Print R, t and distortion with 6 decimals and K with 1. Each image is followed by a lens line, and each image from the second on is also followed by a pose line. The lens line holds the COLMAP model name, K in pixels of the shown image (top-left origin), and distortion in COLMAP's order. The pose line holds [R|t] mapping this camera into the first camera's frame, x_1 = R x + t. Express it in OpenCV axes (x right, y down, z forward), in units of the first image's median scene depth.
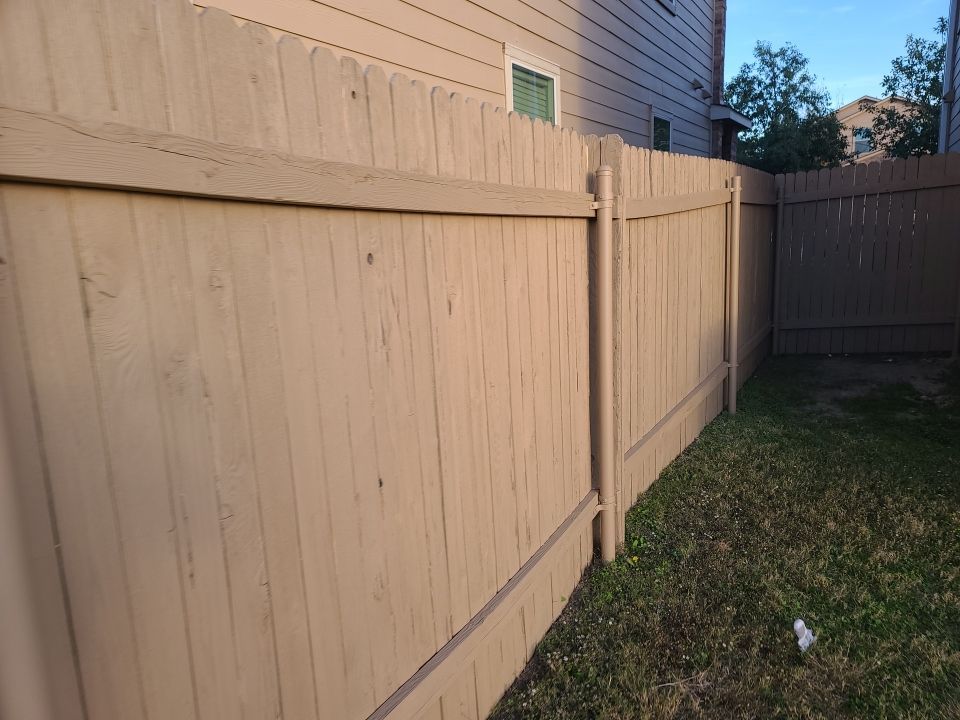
lens RADIAL K [[722.8, 0, 480.2], [0, 722.8, 375.8], [0, 0, 1]] dist [0.158195, -0.137192]
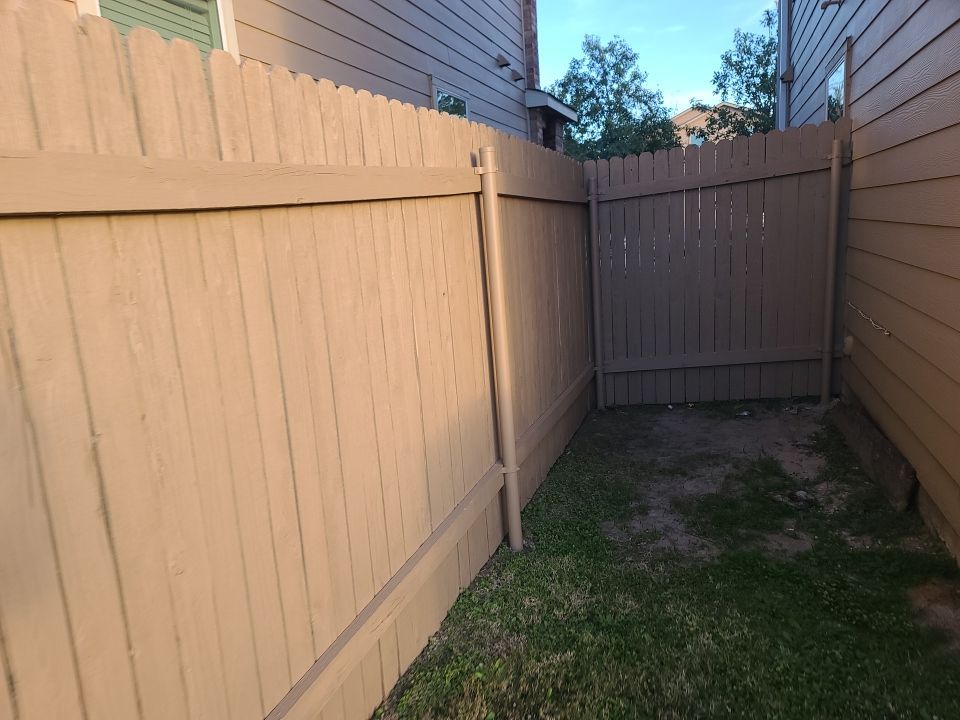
lens RADIAL K [[714.9, 0, 451.6], [0, 714.9, 375.8], [0, 0, 1]] dist [0.045146, 0.001874]
pose [[0.990633, -0.050109, 0.127026, 0.075589], [0.051159, 0.998678, -0.005011, -0.029422], [-0.126607, 0.011463, 0.991887, 0.145346]]
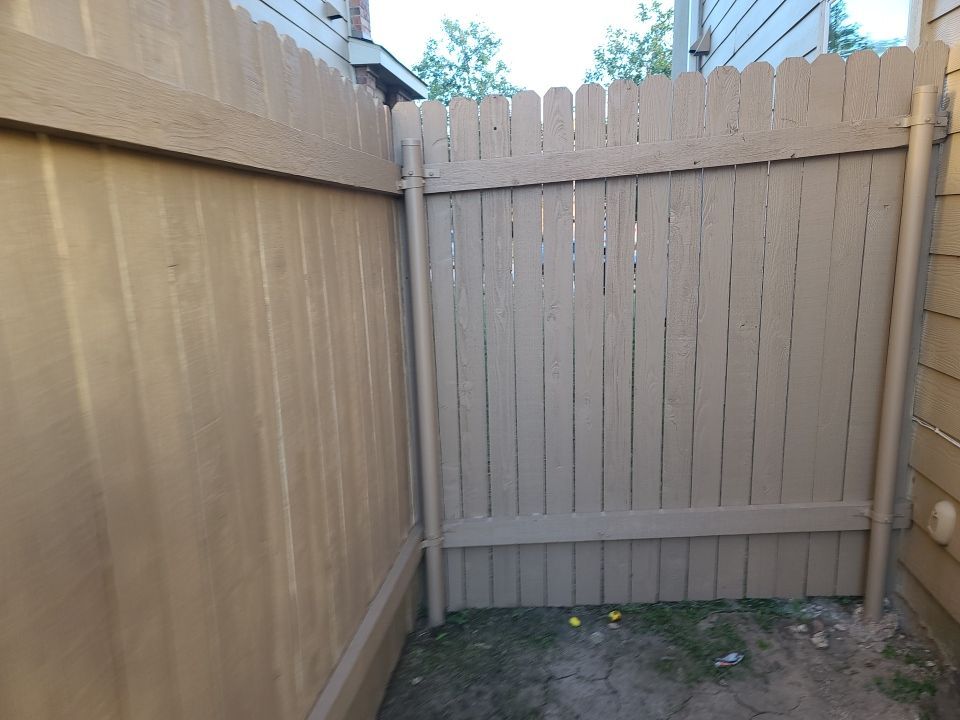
lens RADIAL K [[712.4, 0, 480.0], [0, 712.4, 360.0], [0, 0, 1]] dist [0.041614, -0.006248]
pose [[0.939025, -0.043773, 0.341052, 0.141185], [0.052990, 0.998437, -0.017752, -0.066436], [-0.339742, 0.034742, 0.939877, 0.306787]]
